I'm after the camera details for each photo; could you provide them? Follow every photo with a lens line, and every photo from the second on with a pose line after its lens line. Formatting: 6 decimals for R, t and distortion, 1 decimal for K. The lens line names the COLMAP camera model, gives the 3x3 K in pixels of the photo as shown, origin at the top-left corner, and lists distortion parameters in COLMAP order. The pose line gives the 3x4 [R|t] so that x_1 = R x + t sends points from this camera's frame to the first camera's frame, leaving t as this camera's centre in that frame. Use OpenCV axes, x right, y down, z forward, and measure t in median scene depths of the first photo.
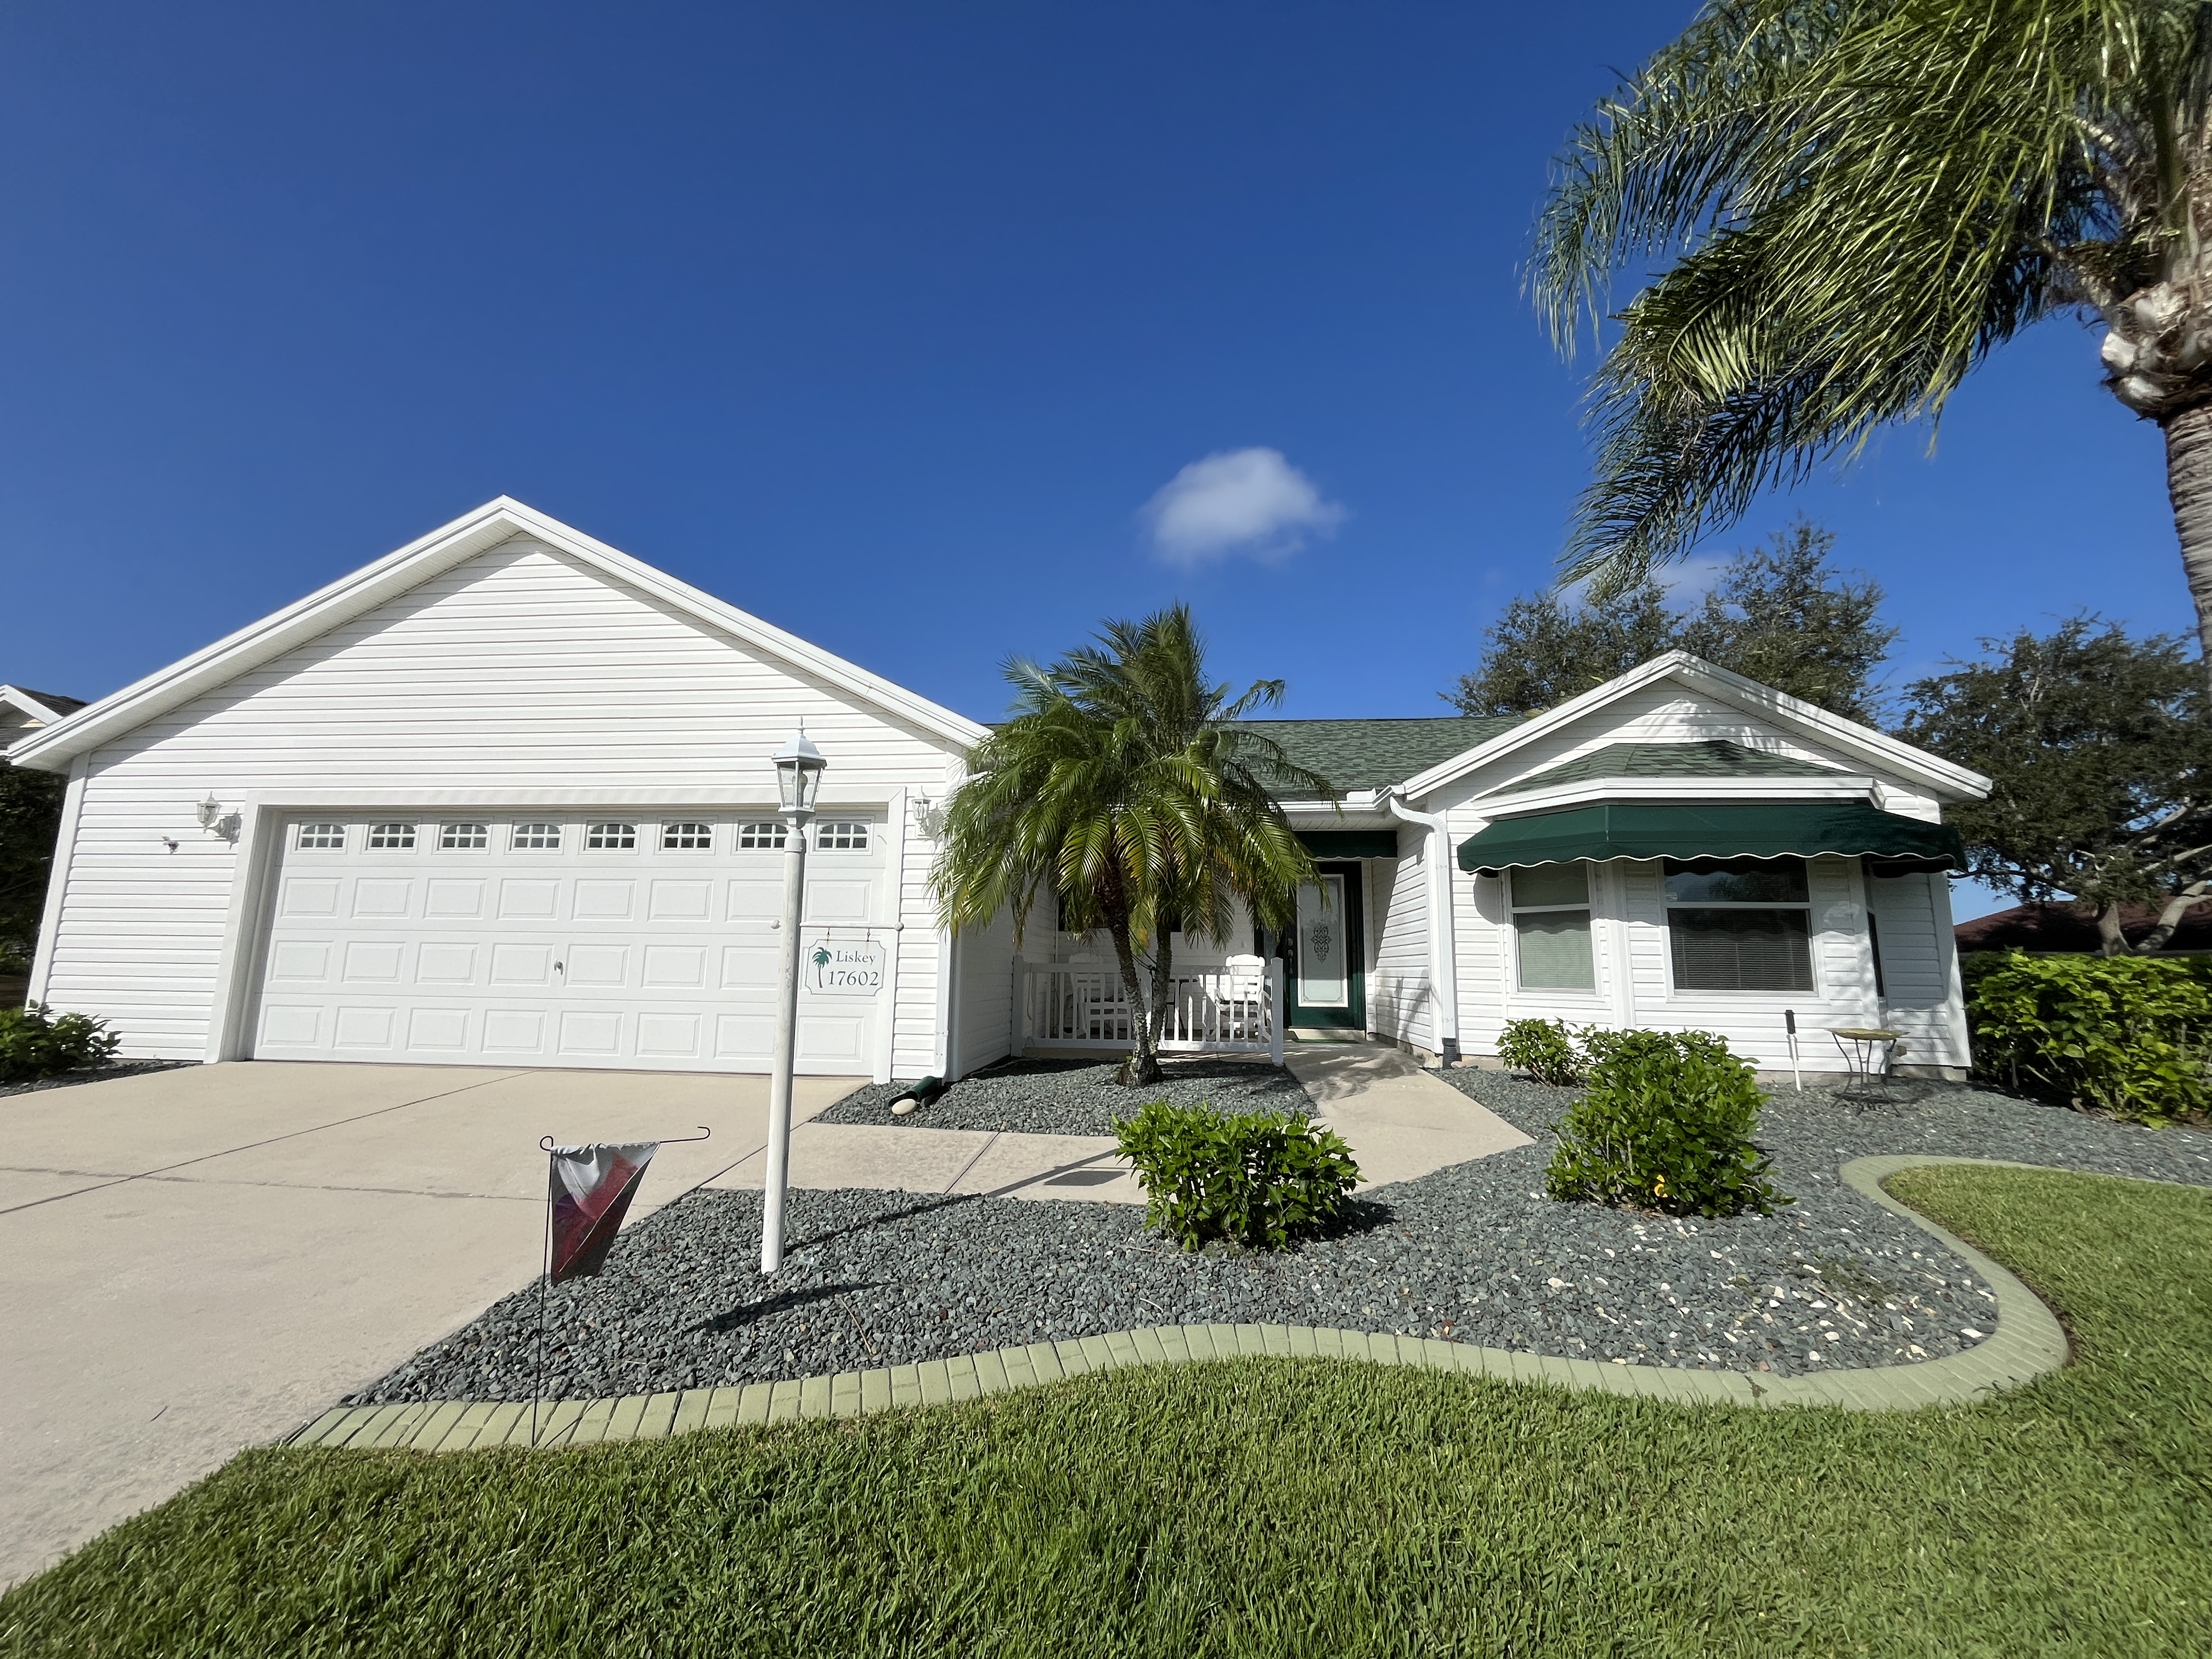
lens RADIAL K [[905.4, 0, 1101.5], [0, 905.4, 818.5], [0, 0, 1]] dist [-0.005081, 0.002322]
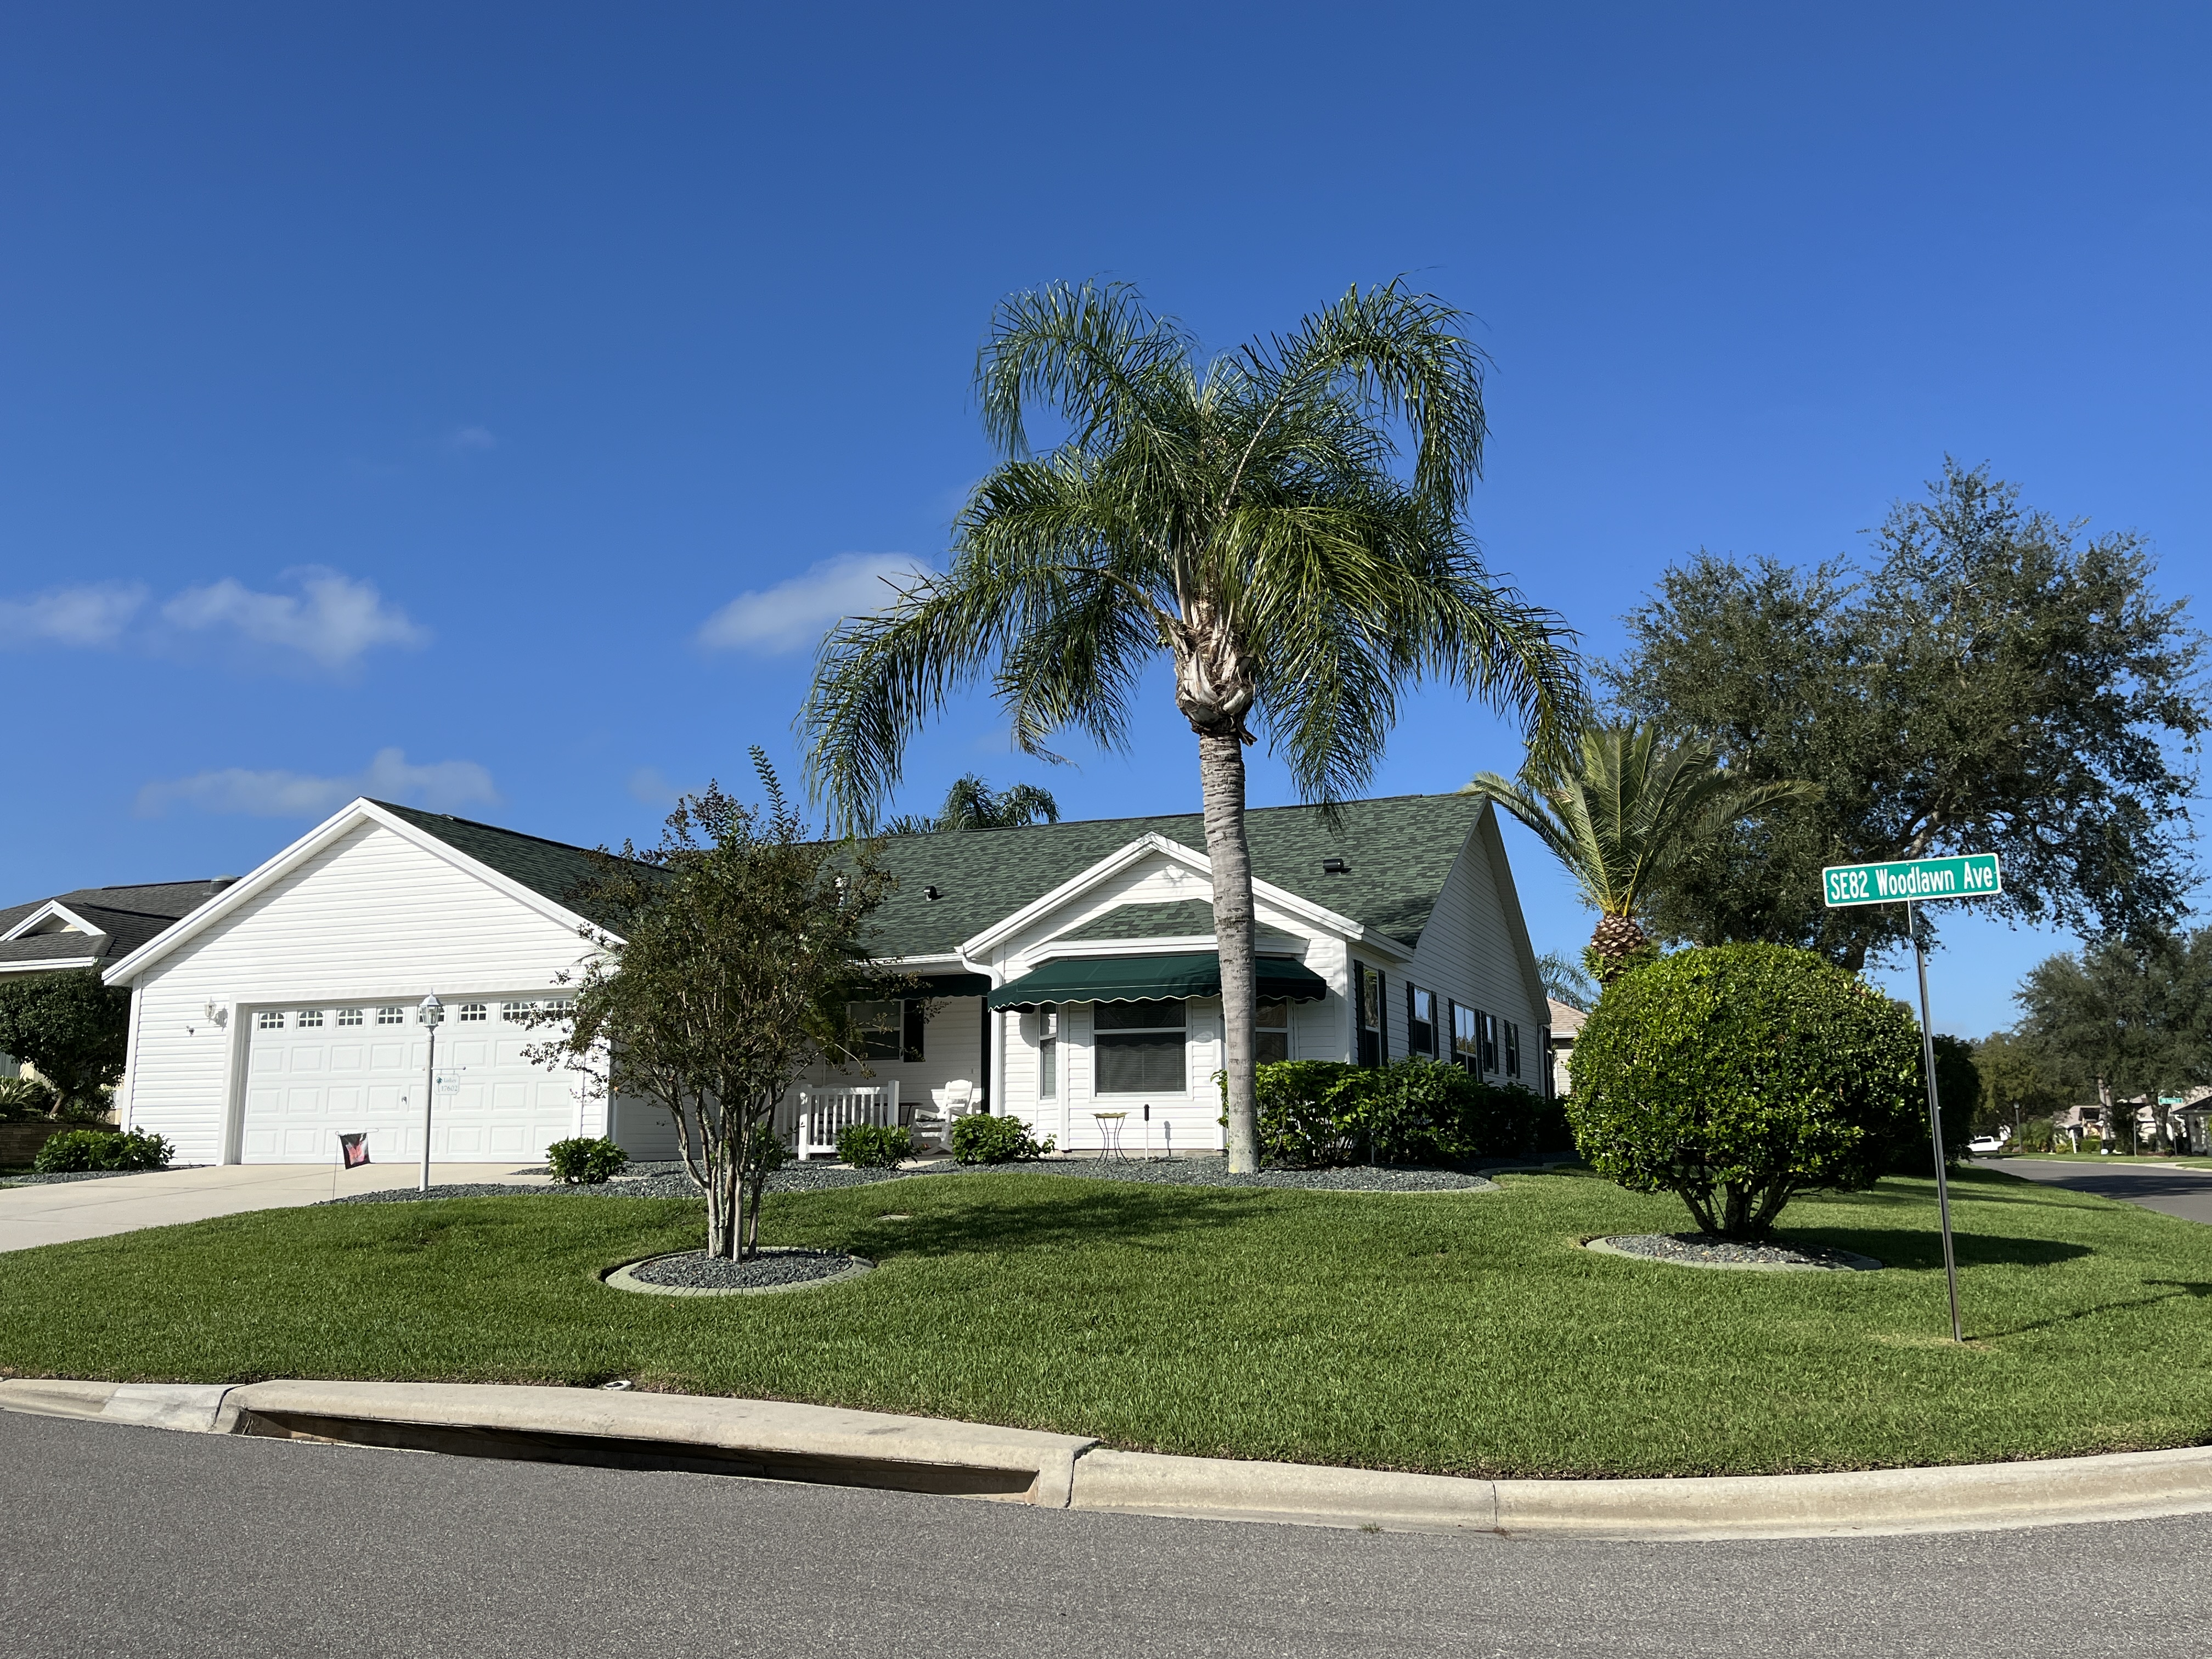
lens RADIAL K [[1749.8, 0, 1091.3], [0, 1749.8, 817.5], [0, 0, 1]] dist [0.046960, -0.008311]
pose [[0.961162, -0.068549, -0.267336, 1.346759], [0.064369, 0.997628, -0.024381, -0.166659], [0.268373, 0.006226, 0.963295, -1.573890]]
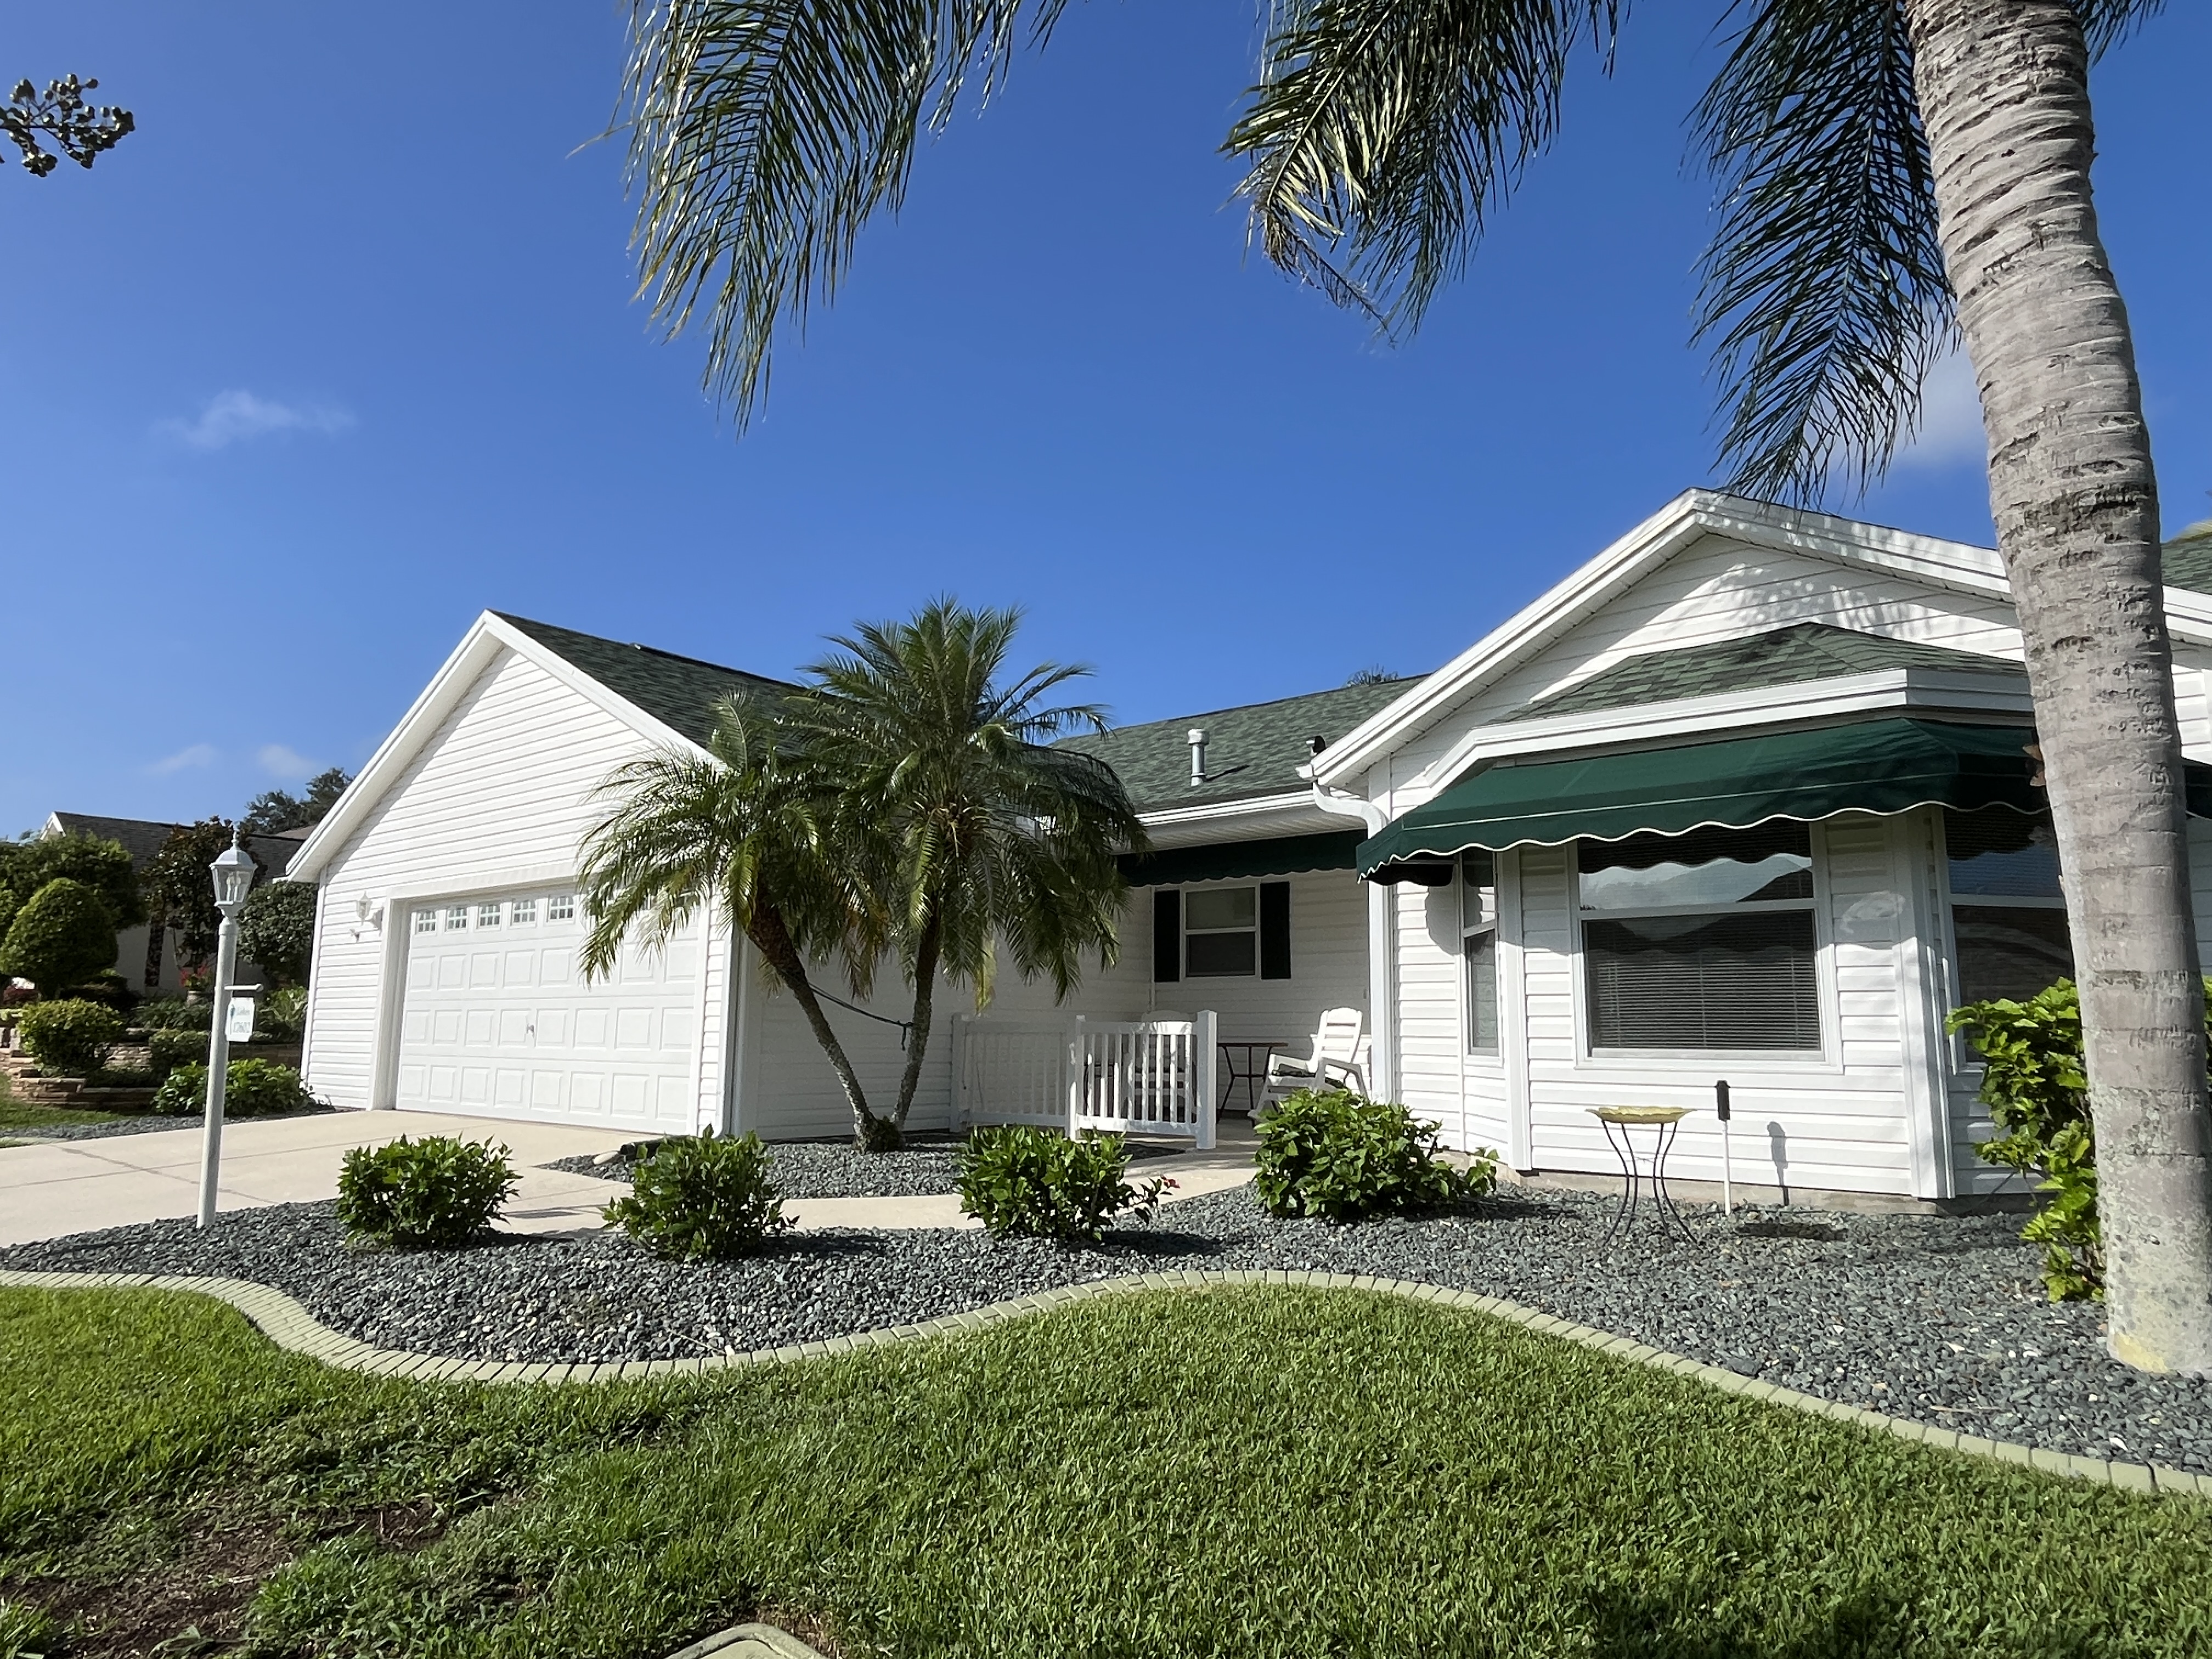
lens RADIAL K [[1344.4, 0, 1102.2], [0, 1344.4, 826.8], [0, 0, 1]] dist [-0.002468, -0.000668]
pose [[0.826699, -0.093661, -0.554794, 0.866051], [0.096570, 0.995035, -0.024083, 0.023550], [0.554295, -0.033667, 0.831639, 0.032721]]
